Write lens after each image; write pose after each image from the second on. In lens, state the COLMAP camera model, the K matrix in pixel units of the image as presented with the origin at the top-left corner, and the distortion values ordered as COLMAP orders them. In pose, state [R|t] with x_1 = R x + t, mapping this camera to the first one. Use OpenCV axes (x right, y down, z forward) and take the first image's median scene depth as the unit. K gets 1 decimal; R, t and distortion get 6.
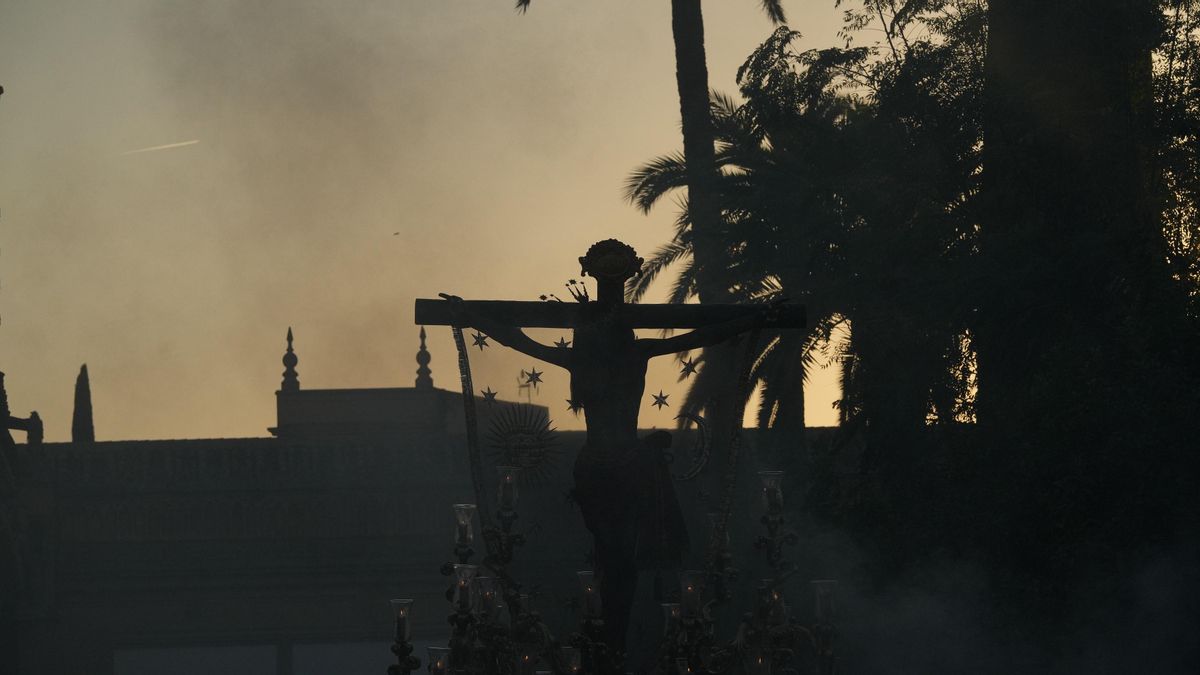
lens RADIAL K [[5272.0, 0, 600.0], [0, 5272.0, 337.5], [0, 0, 1]] dist [-0.026631, -0.145854]
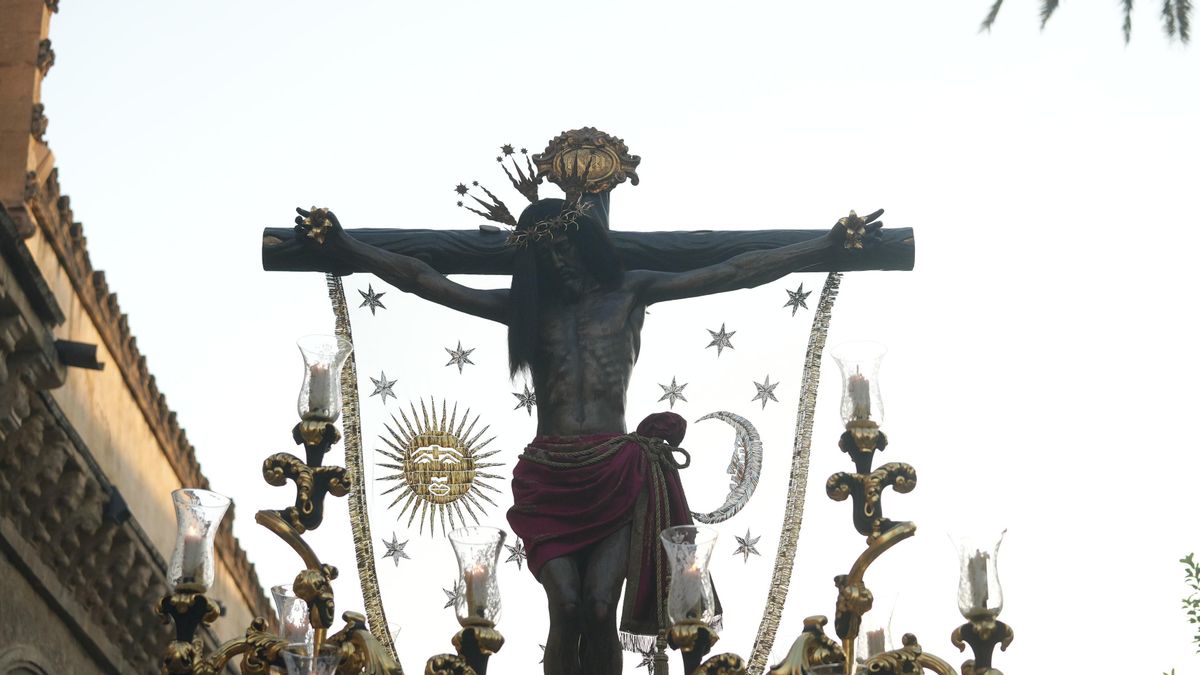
lens RADIAL K [[2472.2, 0, 600.0], [0, 2472.2, 337.5], [0, 0, 1]] dist [-0.392026, -0.063291]
pose [[0.996925, -0.022706, -0.074999, 0.024430], [0.001270, 0.961654, -0.274262, 0.082440], [0.078350, 0.273323, 0.958726, 0.734788]]
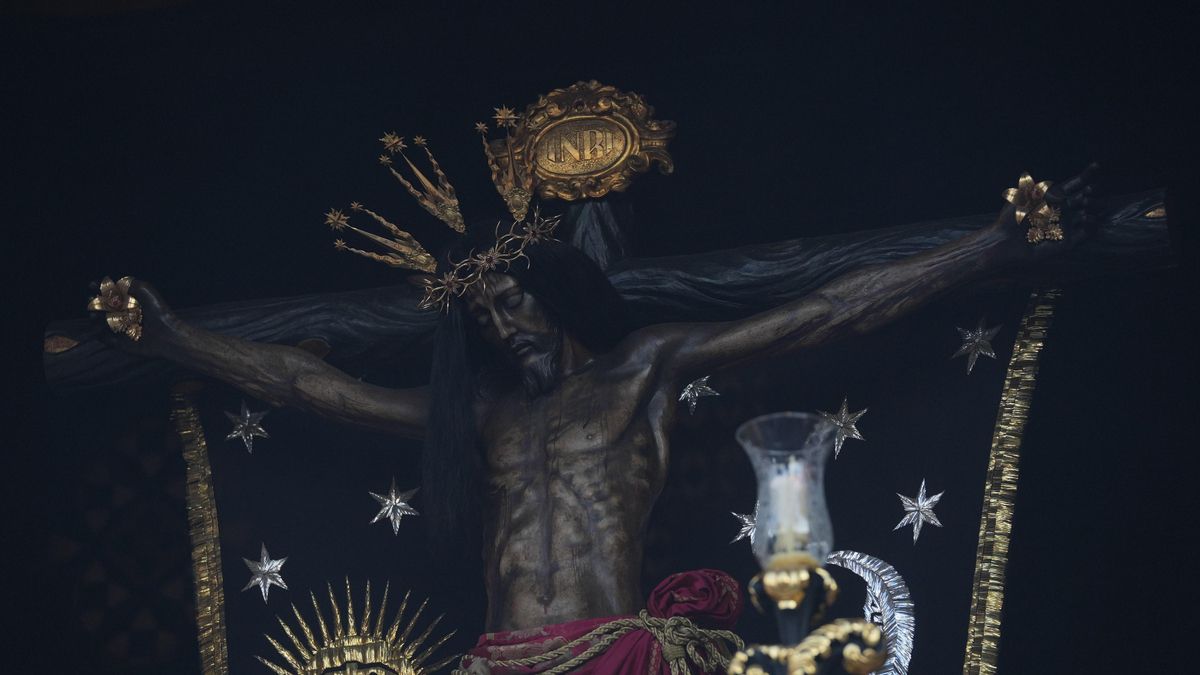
lens RADIAL K [[5033.7, 0, 600.0], [0, 5033.7, 337.5], [0, 0, 1]] dist [0.936683, -1.290916]
pose [[0.943852, -0.135715, -0.301206, 0.099710], [0.040058, 0.952013, -0.303426, 0.096697], [0.327932, 0.274323, 0.903995, 0.708786]]
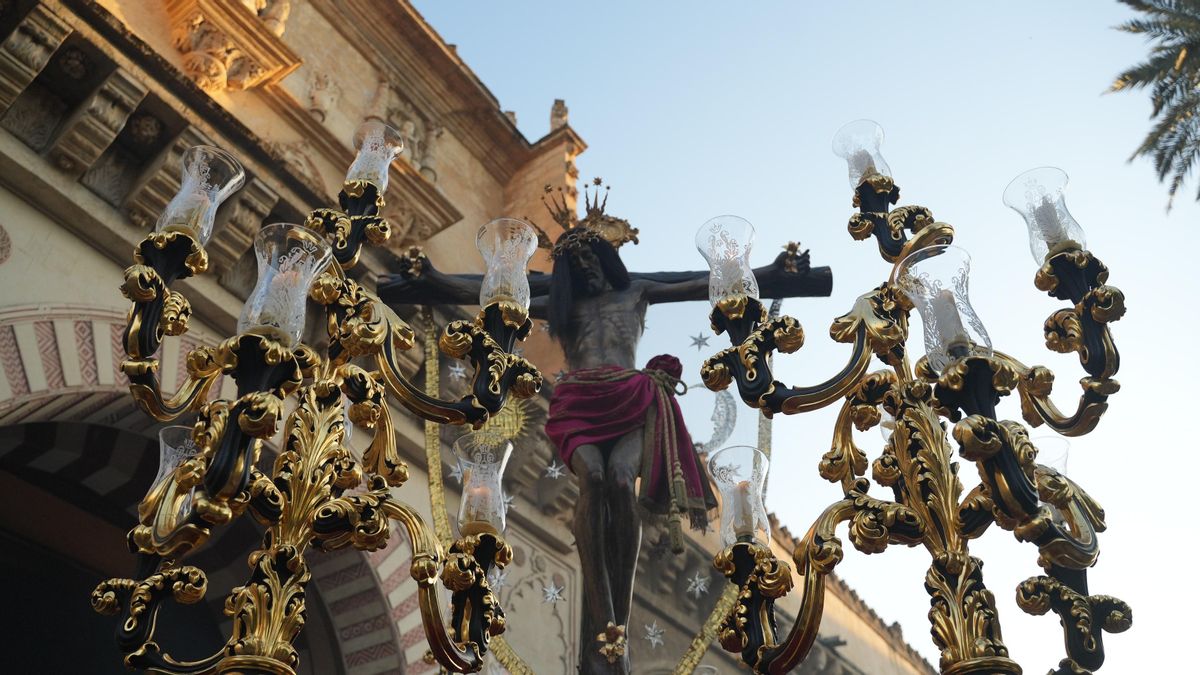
lens RADIAL K [[971.9, 0, 600.0], [0, 971.9, 337.5], [0, 0, 1]] dist [-0.115569, -0.000942]
pose [[0.996752, -0.056225, -0.057657, 0.010118], [0.013068, 0.819372, -0.573113, 0.093682], [0.079466, 0.570498, 0.817446, 0.876550]]
